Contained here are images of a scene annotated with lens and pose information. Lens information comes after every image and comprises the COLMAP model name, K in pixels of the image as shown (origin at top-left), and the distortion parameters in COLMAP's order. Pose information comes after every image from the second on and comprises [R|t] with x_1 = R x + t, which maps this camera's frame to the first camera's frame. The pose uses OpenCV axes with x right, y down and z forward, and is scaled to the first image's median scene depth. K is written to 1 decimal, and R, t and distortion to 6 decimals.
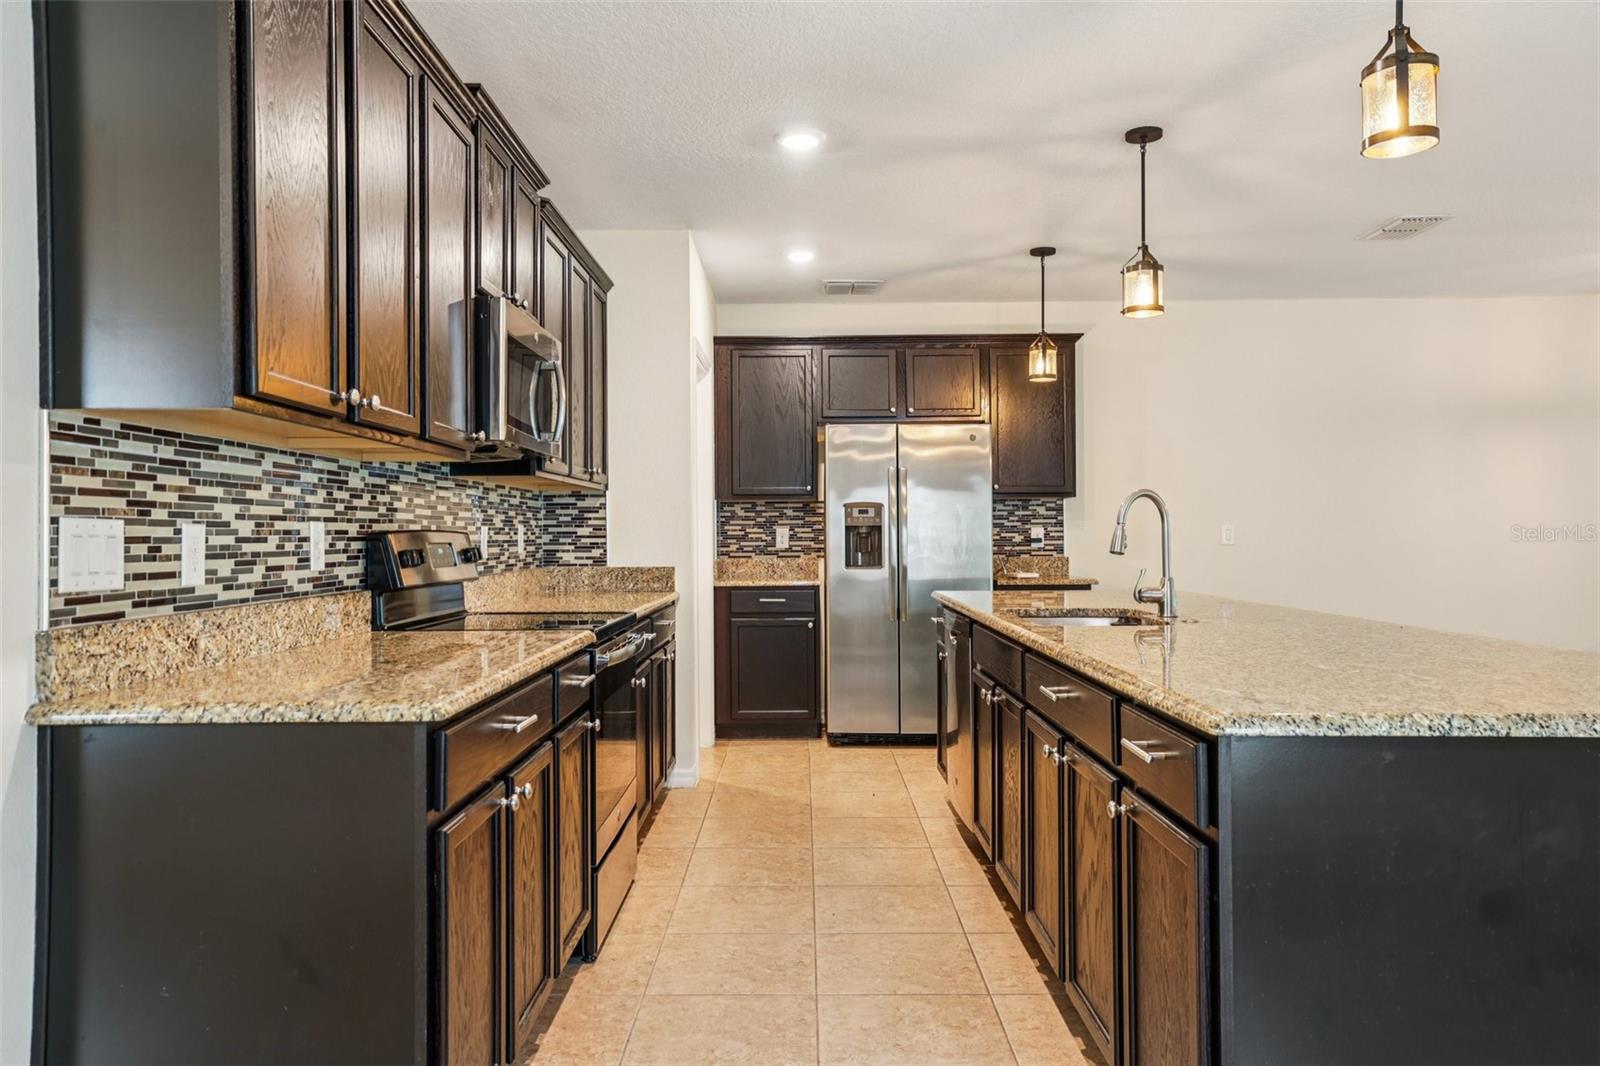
lens RADIAL K [[1129.2, 0, 786.9], [0, 1129.2, 524.6], [0, 0, 1]] dist [0.005937, 0.009756]
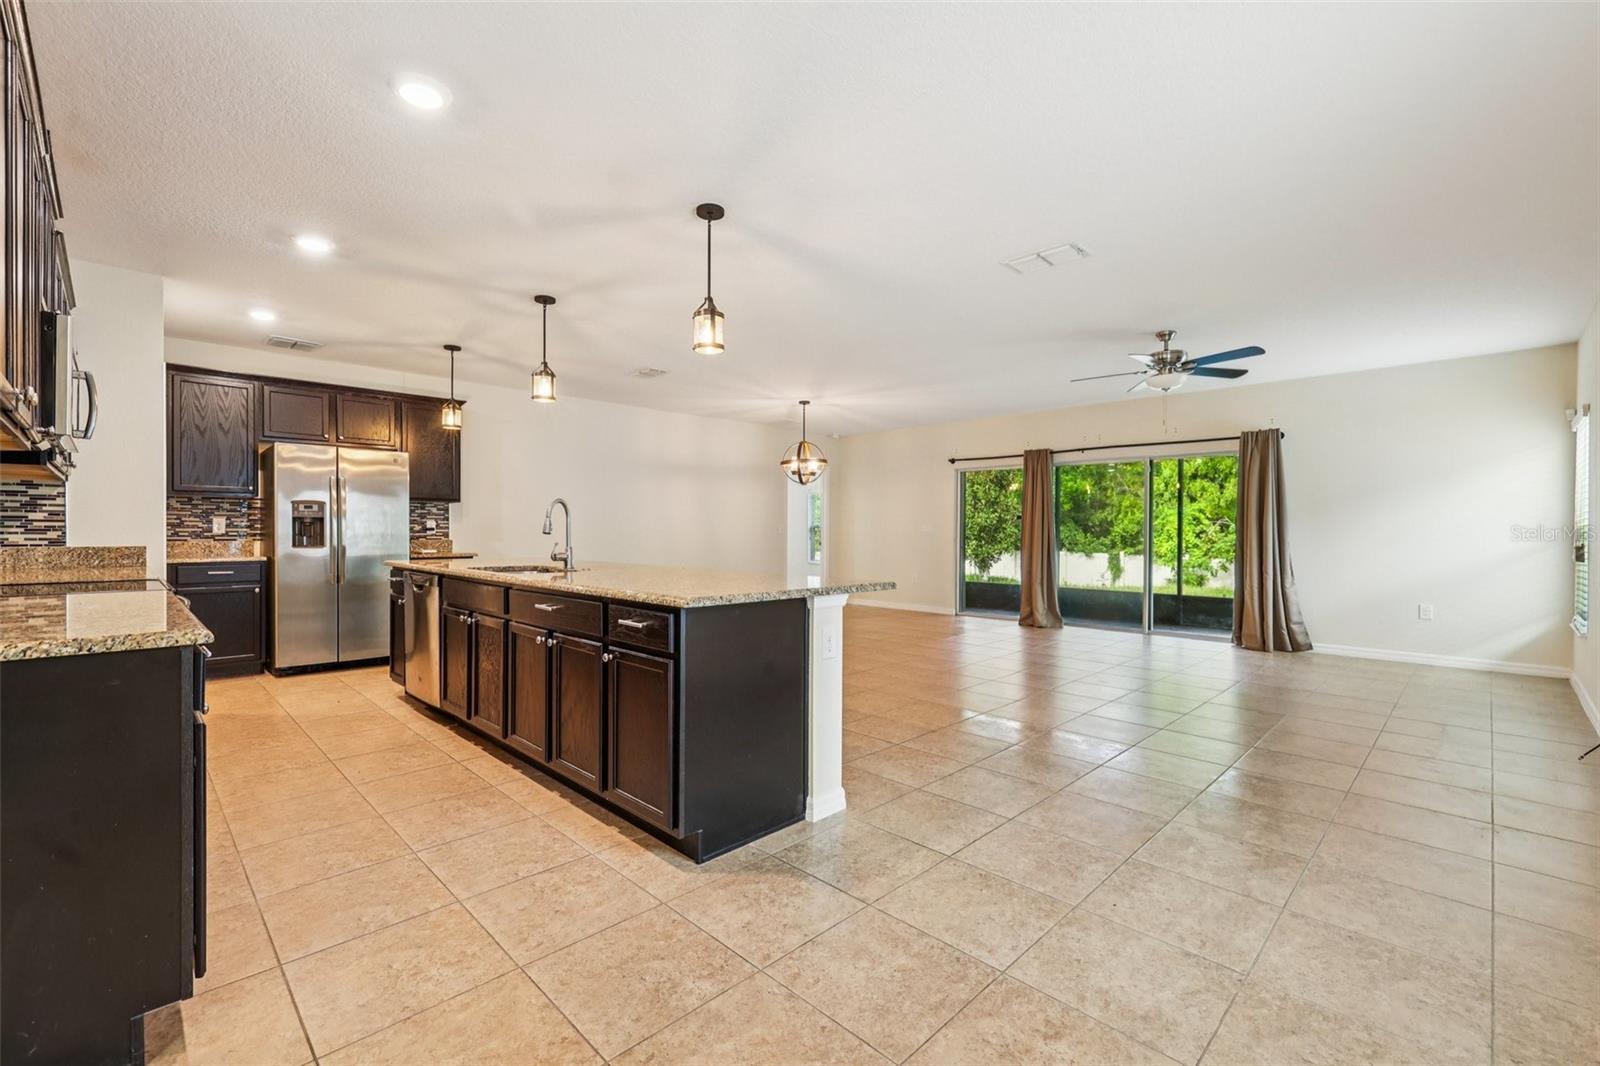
lens RADIAL K [[683.7, 0, 811.5], [0, 683.7, 534.7], [0, 0, 1]] dist [-0.020520, 0.002454]
pose [[0.685298, 0.003957, 0.728252, -0.134427], [-0.014771, 0.999855, 0.008467, 0.007513], [-0.728113, -0.016559, 0.685257, -0.034640]]
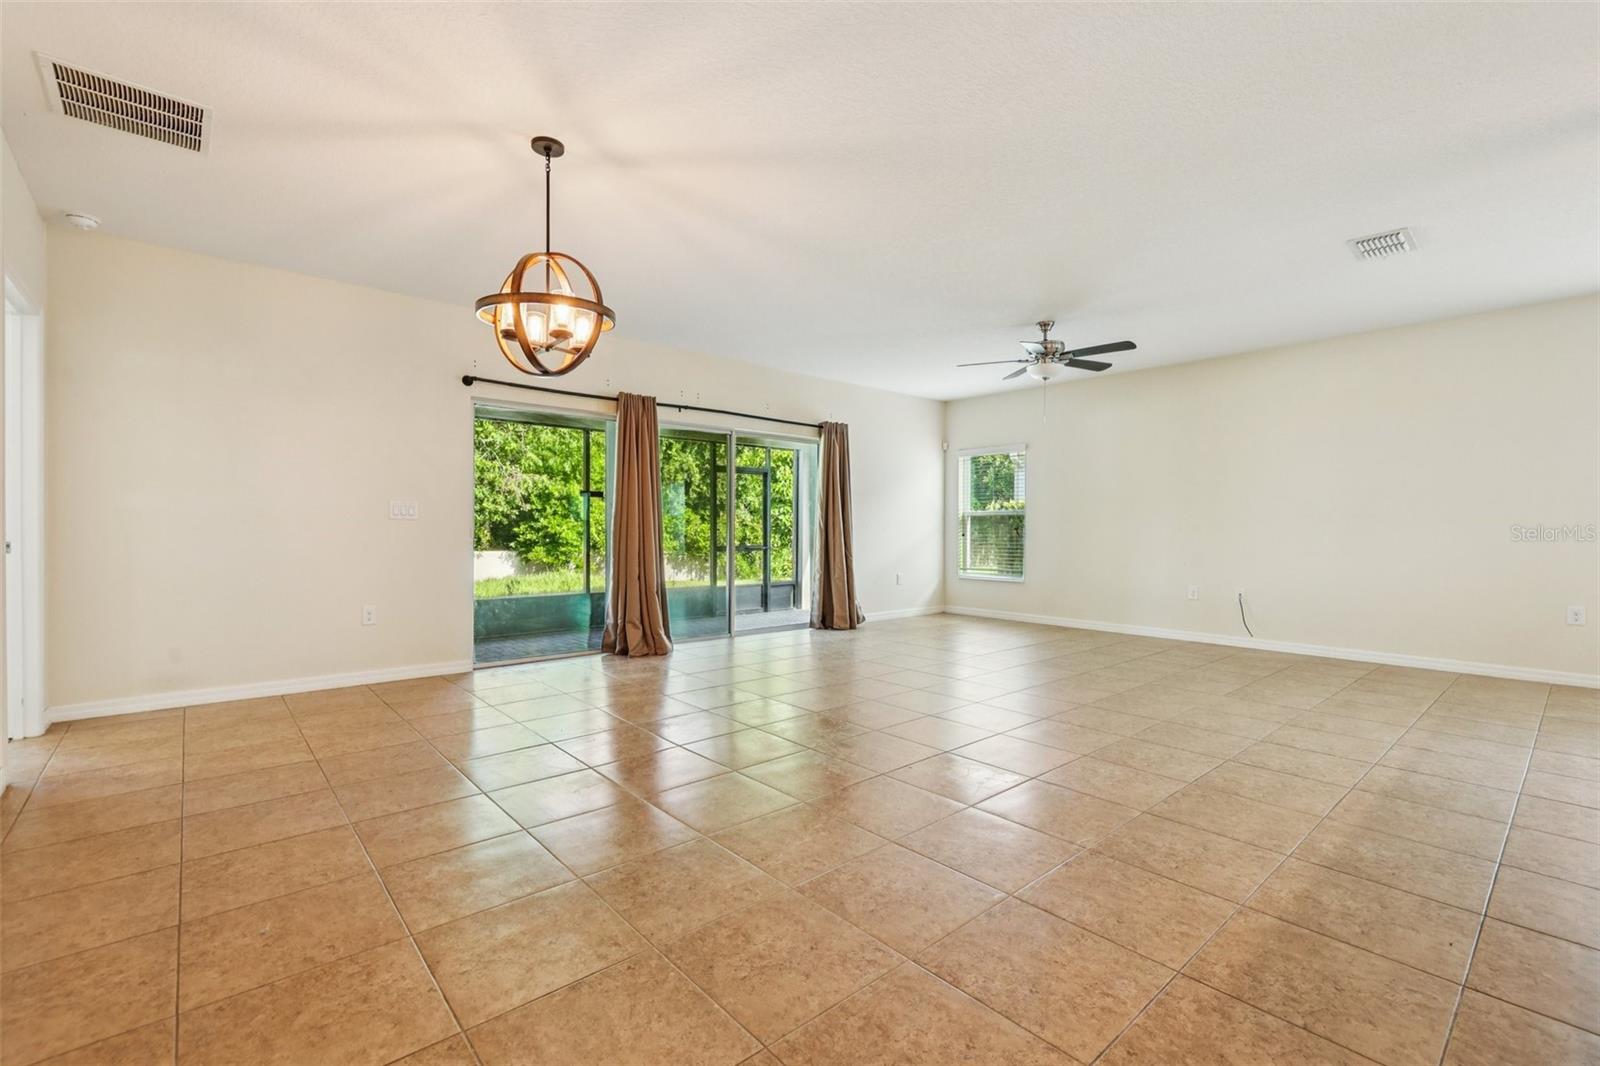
lens RADIAL K [[683.7, 0, 796.4], [0, 683.7, 530.6], [0, 0, 1]] dist [-0.020520, 0.002454]
pose [[-0.663028, -0.000132, 0.748594, 0.413665], [-0.005534, 0.999974, -0.004725, 0.032465], [-0.748574, -0.007276, -0.663011, 1.210956]]
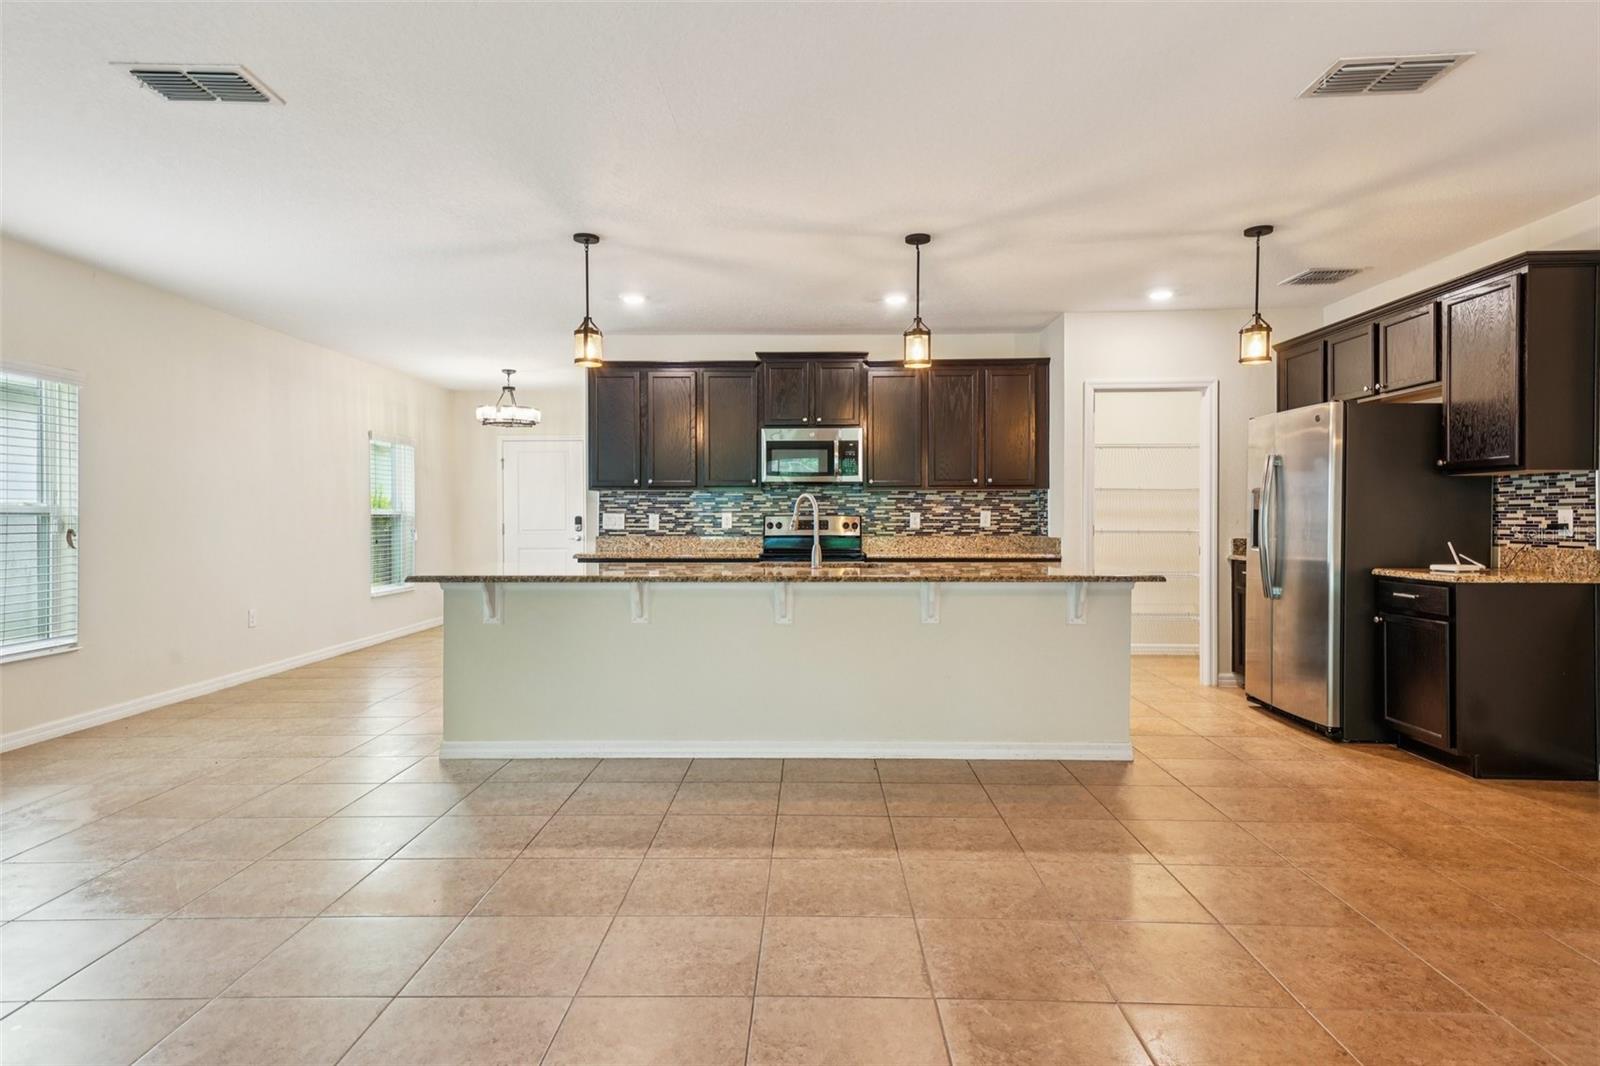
lens RADIAL K [[891.2, 0, 797.0], [0, 891.2, 520.7], [0, 0, 1]] dist [0.039034, -0.003096]
pose [[-0.018346, 0.012624, -0.999752, 1.109817], [0.011731, 0.999854, 0.012410, -0.004800], [0.999763, -0.011501, -0.018491, 0.660756]]
